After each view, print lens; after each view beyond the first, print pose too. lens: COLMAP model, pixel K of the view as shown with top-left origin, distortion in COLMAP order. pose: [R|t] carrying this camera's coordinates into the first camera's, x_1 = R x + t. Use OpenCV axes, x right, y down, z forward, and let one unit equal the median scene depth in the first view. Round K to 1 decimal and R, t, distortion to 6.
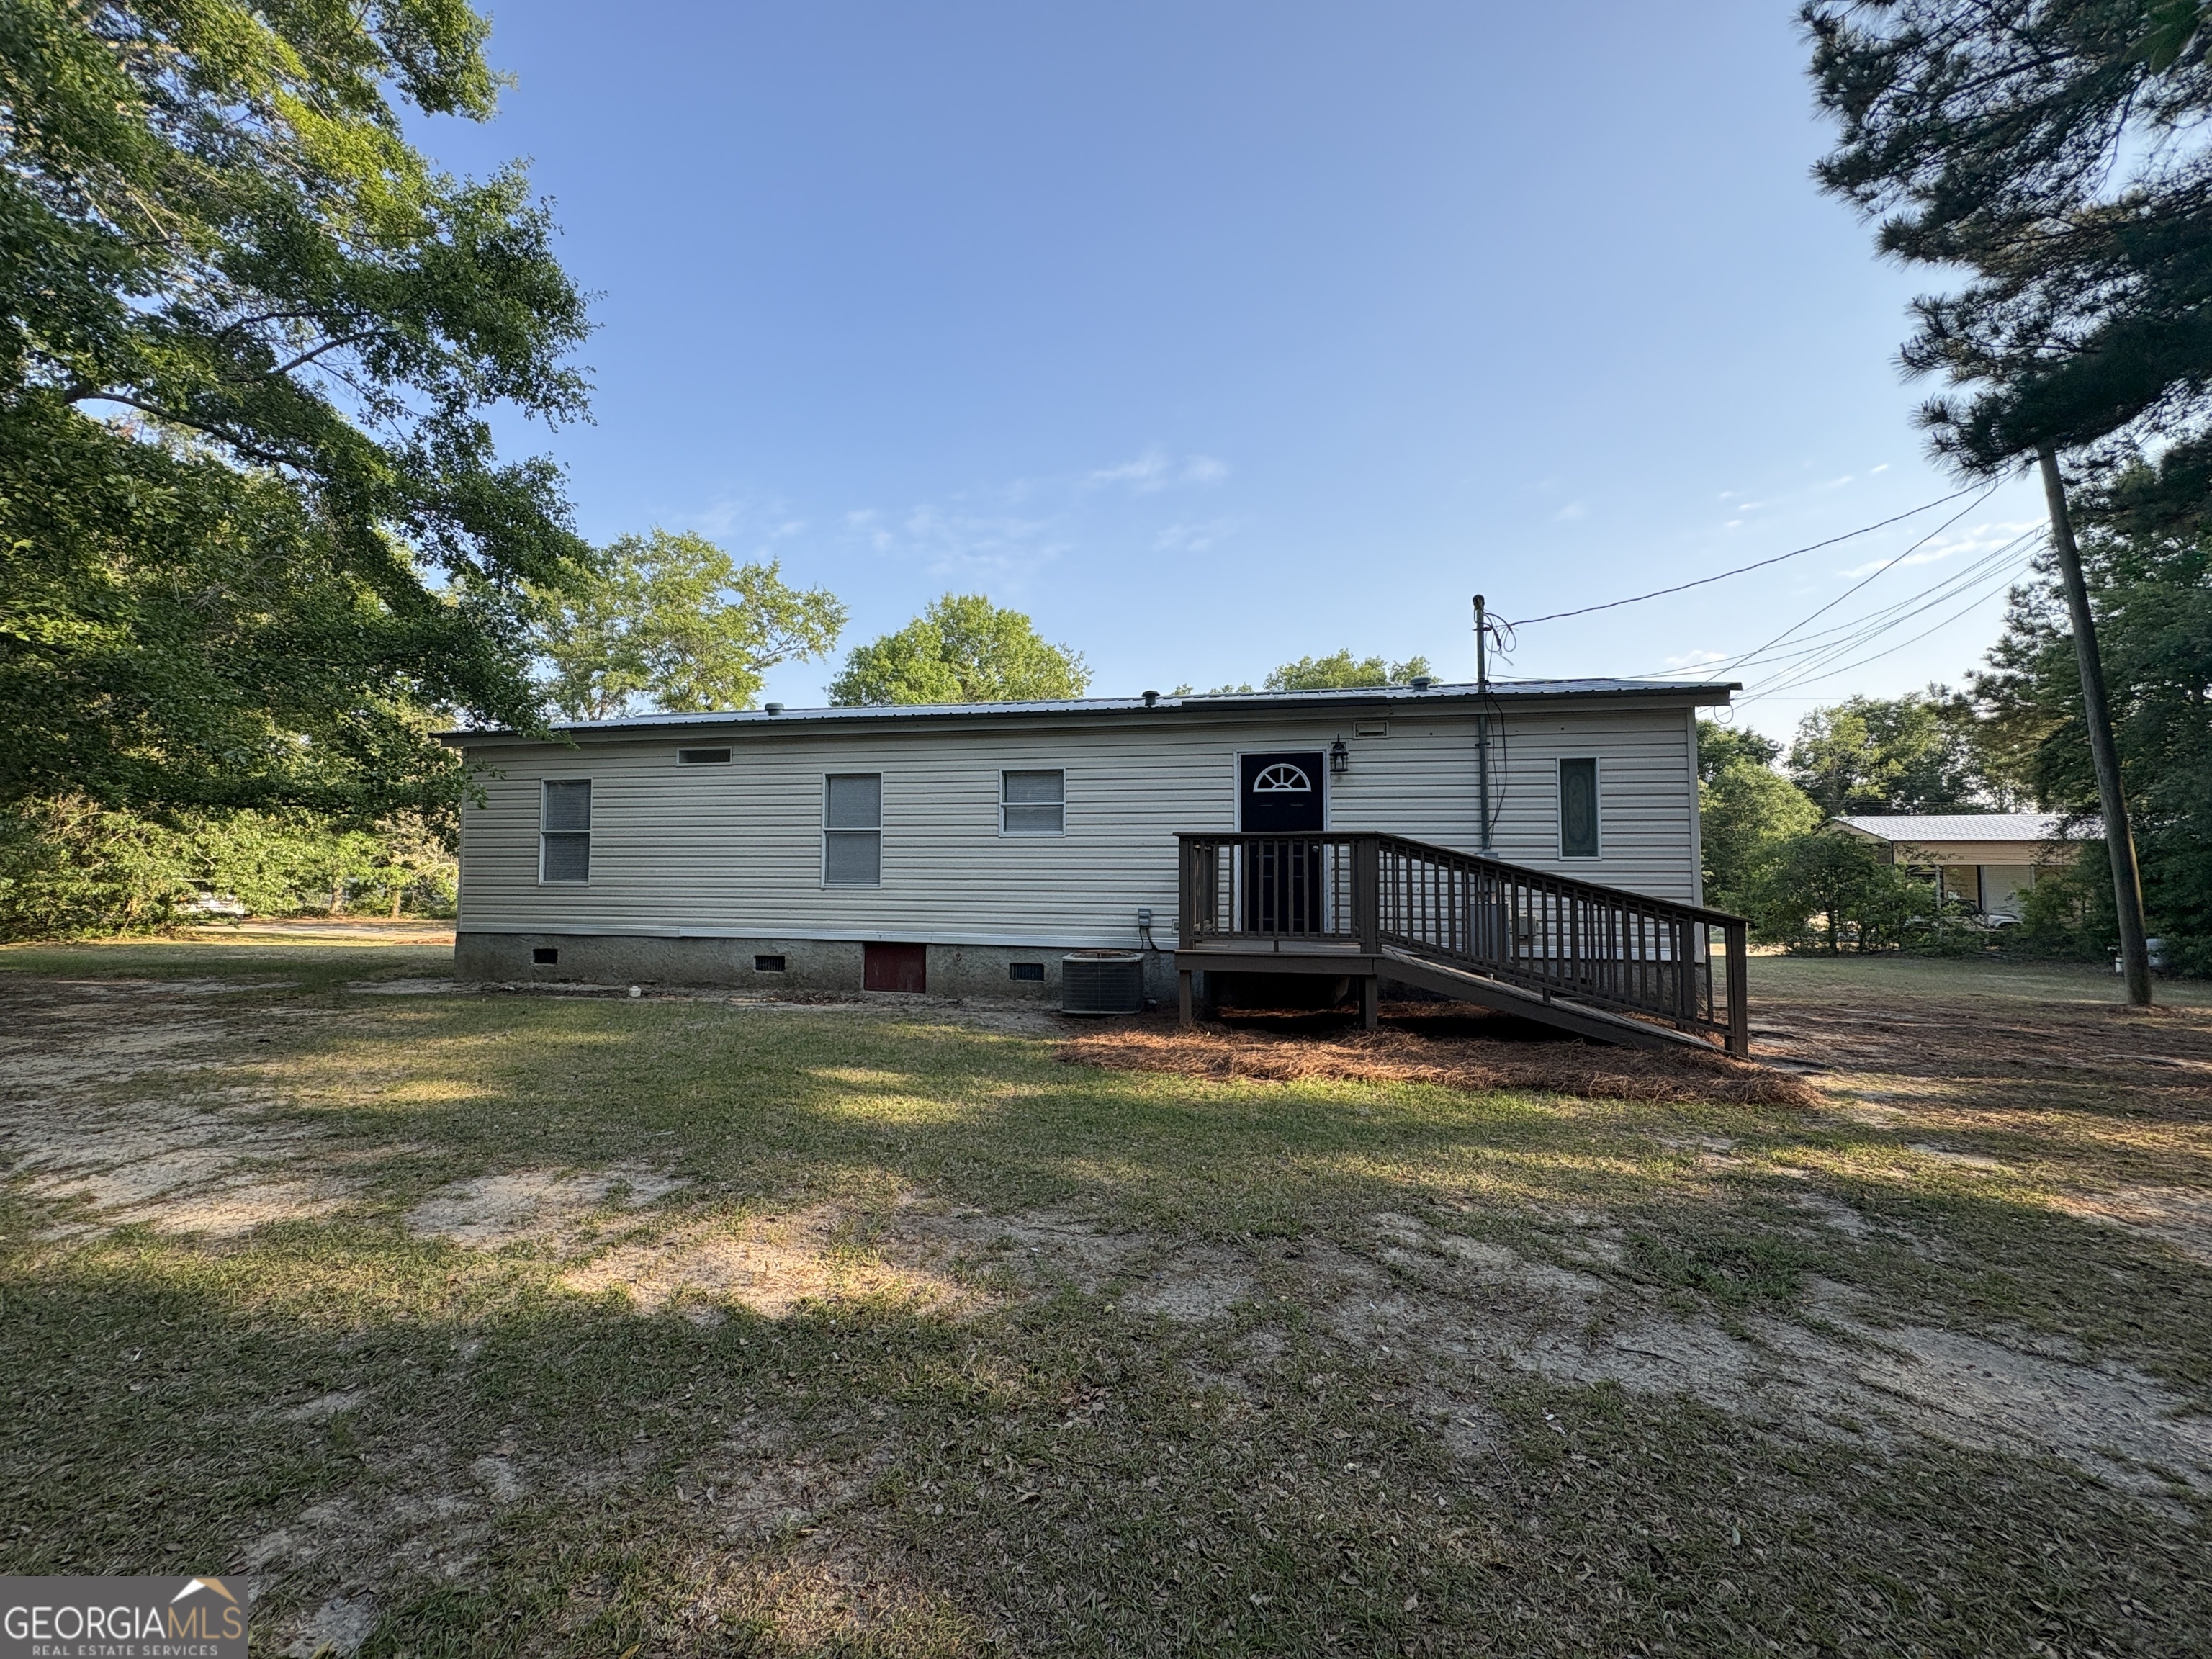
lens RADIAL K [[880.7, 0, 1102.8], [0, 880.7, 830.9], [0, 0, 1]] dist [0.001276, -0.000015]
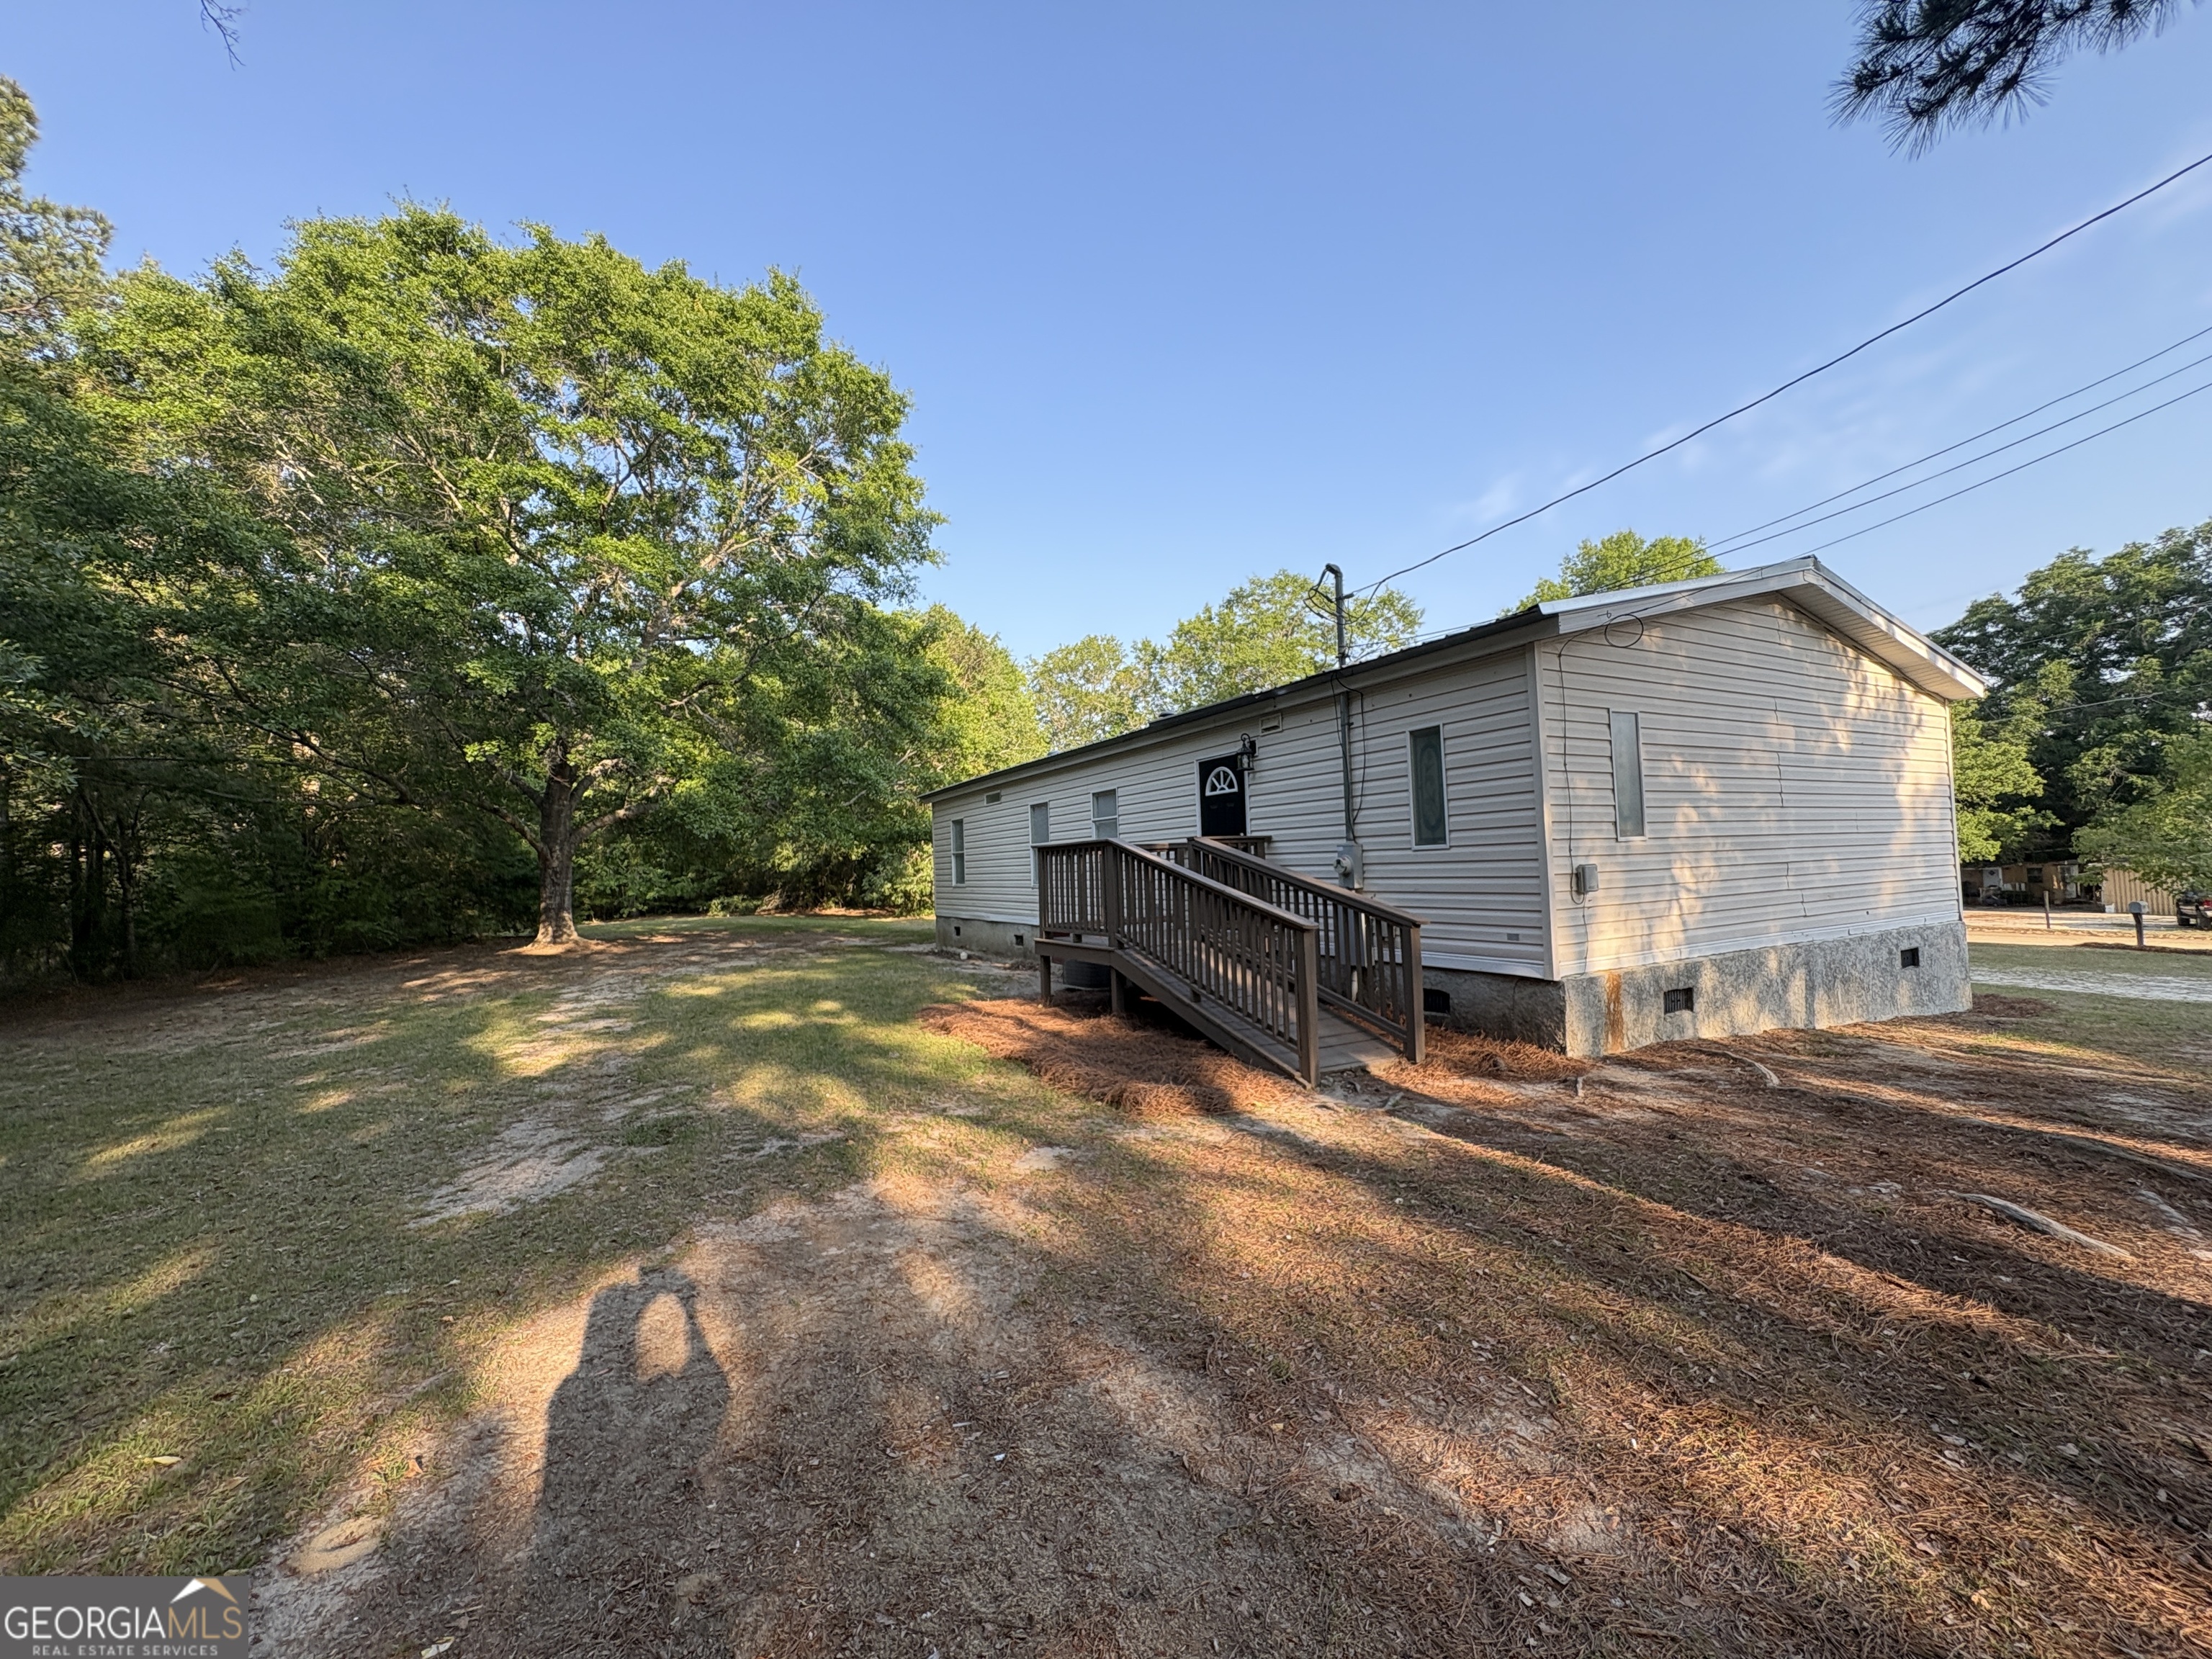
lens RADIAL K [[880.7, 0, 1102.8], [0, 880.7, 830.9], [0, 0, 1]] dist [0.001276, -0.000015]
pose [[0.650705, -0.058002, -0.757112, 0.945004], [0.072169, 0.997289, -0.014376, 0.004966], [0.755894, -0.045285, 0.653126, 0.211919]]
